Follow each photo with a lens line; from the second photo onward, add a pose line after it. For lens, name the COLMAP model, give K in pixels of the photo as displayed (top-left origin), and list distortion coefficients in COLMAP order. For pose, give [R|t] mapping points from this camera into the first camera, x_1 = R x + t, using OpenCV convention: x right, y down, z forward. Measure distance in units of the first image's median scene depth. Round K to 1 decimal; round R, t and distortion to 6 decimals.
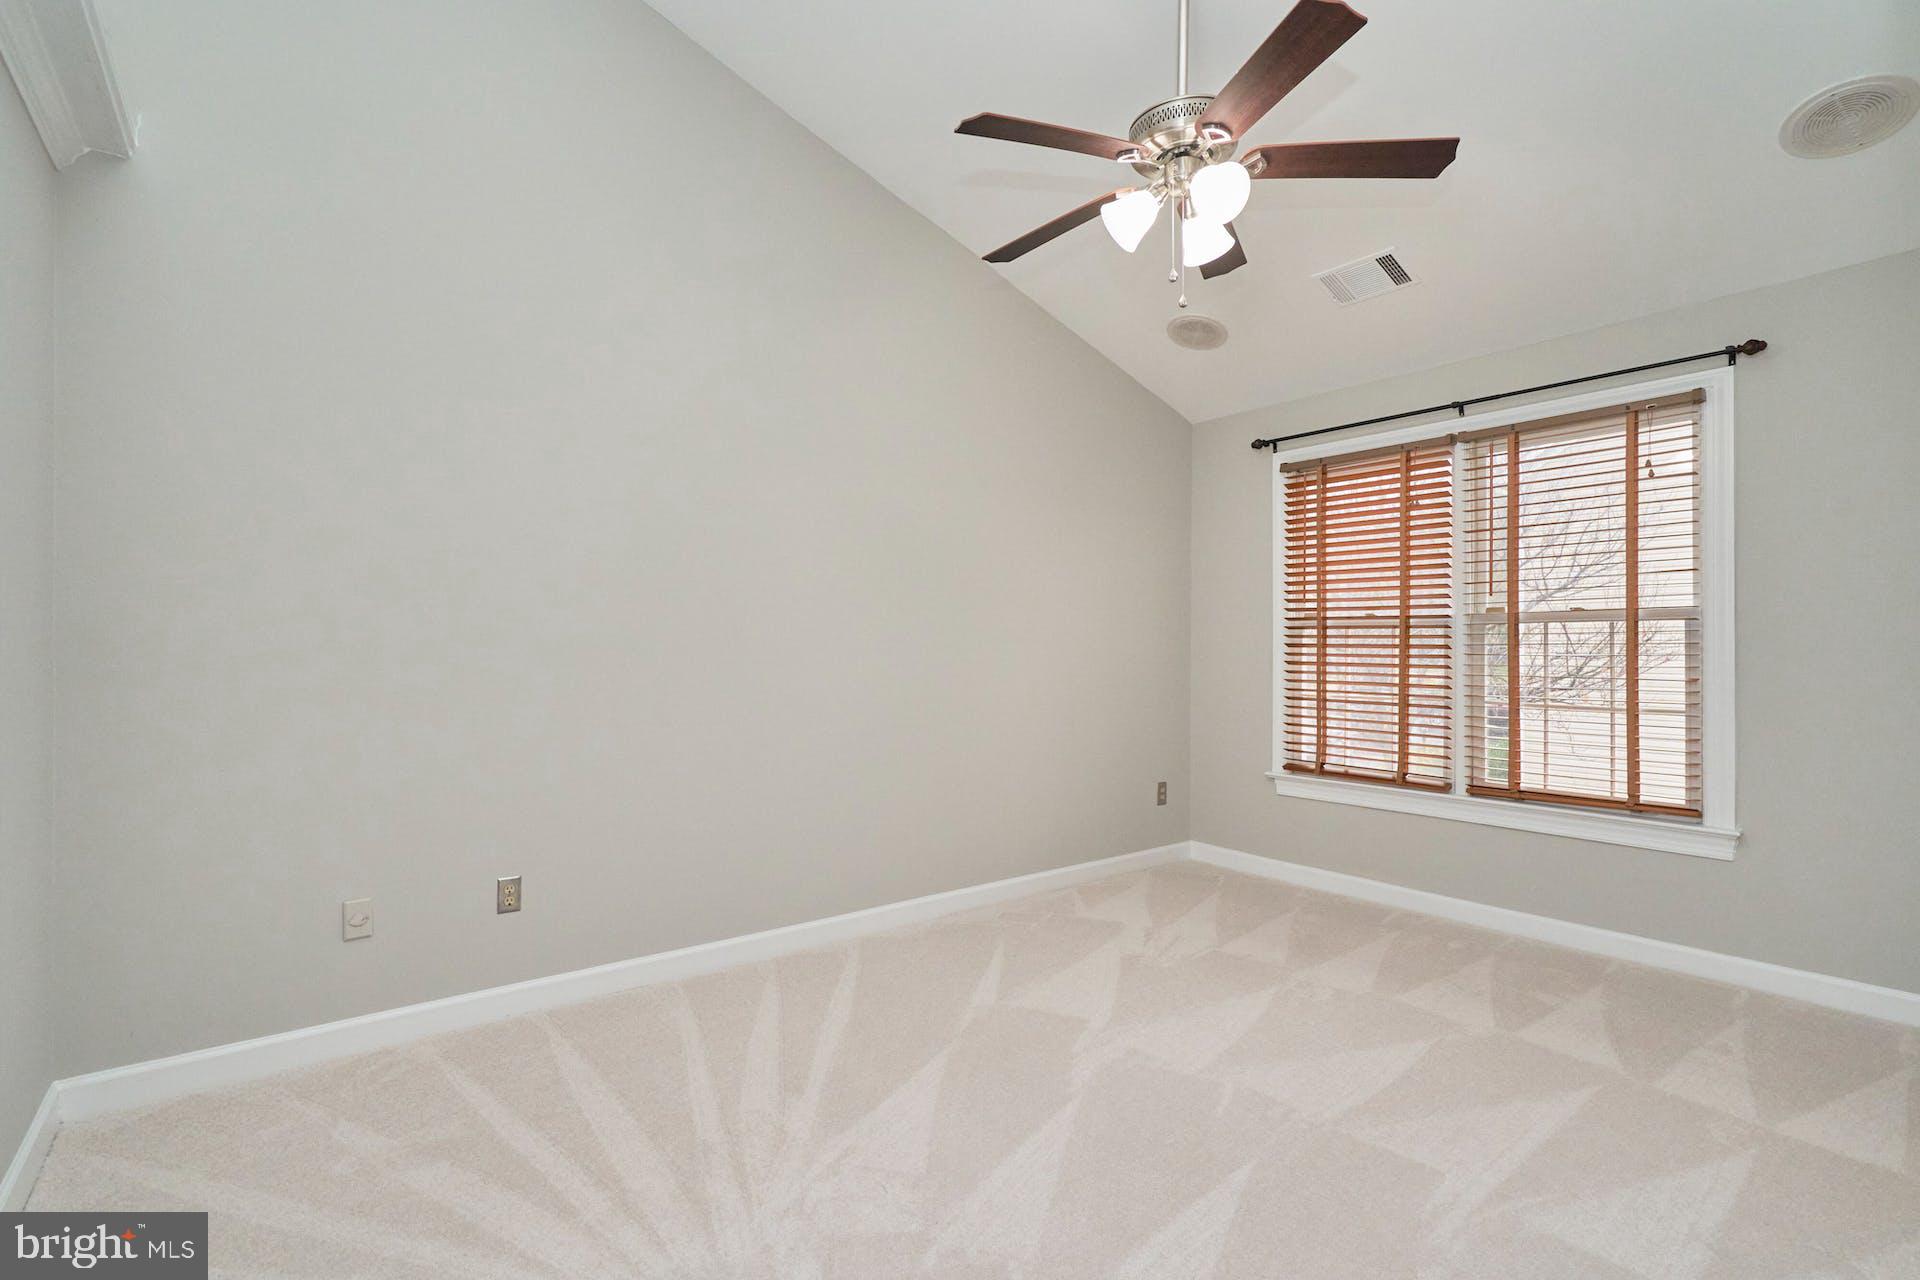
lens RADIAL K [[906.4, 0, 947.6], [0, 906.4, 628.9], [0, 0, 1]] dist [-0.002607, 0.000055]
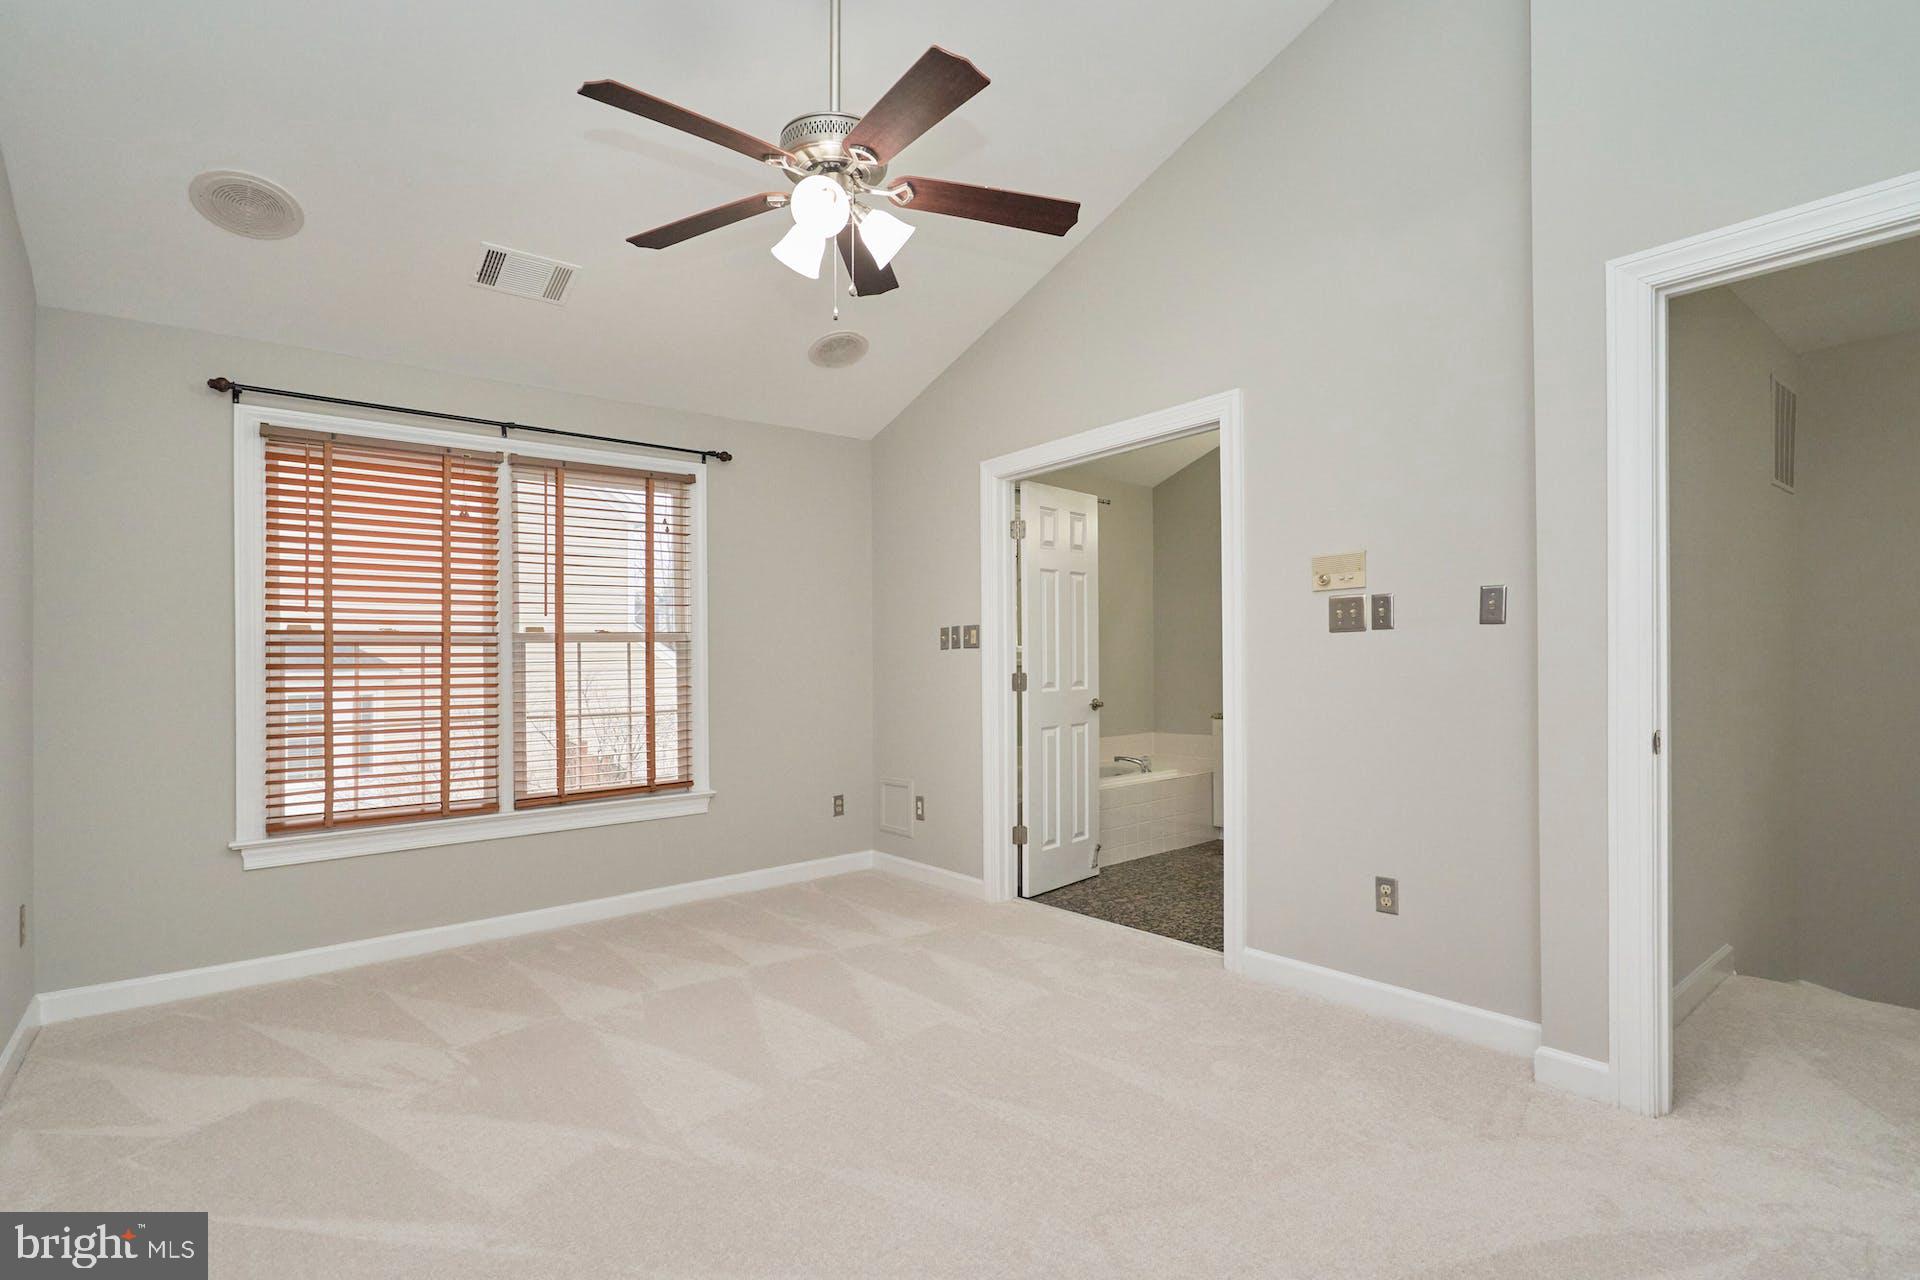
lens RADIAL K [[906.4, 0, 944.1], [0, 906.4, 655.1], [0, 0, 1]] dist [-0.002607, 0.000055]
pose [[-0.029189, 0.004288, 0.999565, -0.475581], [-0.002966, 0.999986, -0.004376, 0.012121], [-0.999569, -0.003093, -0.029176, 0.560791]]
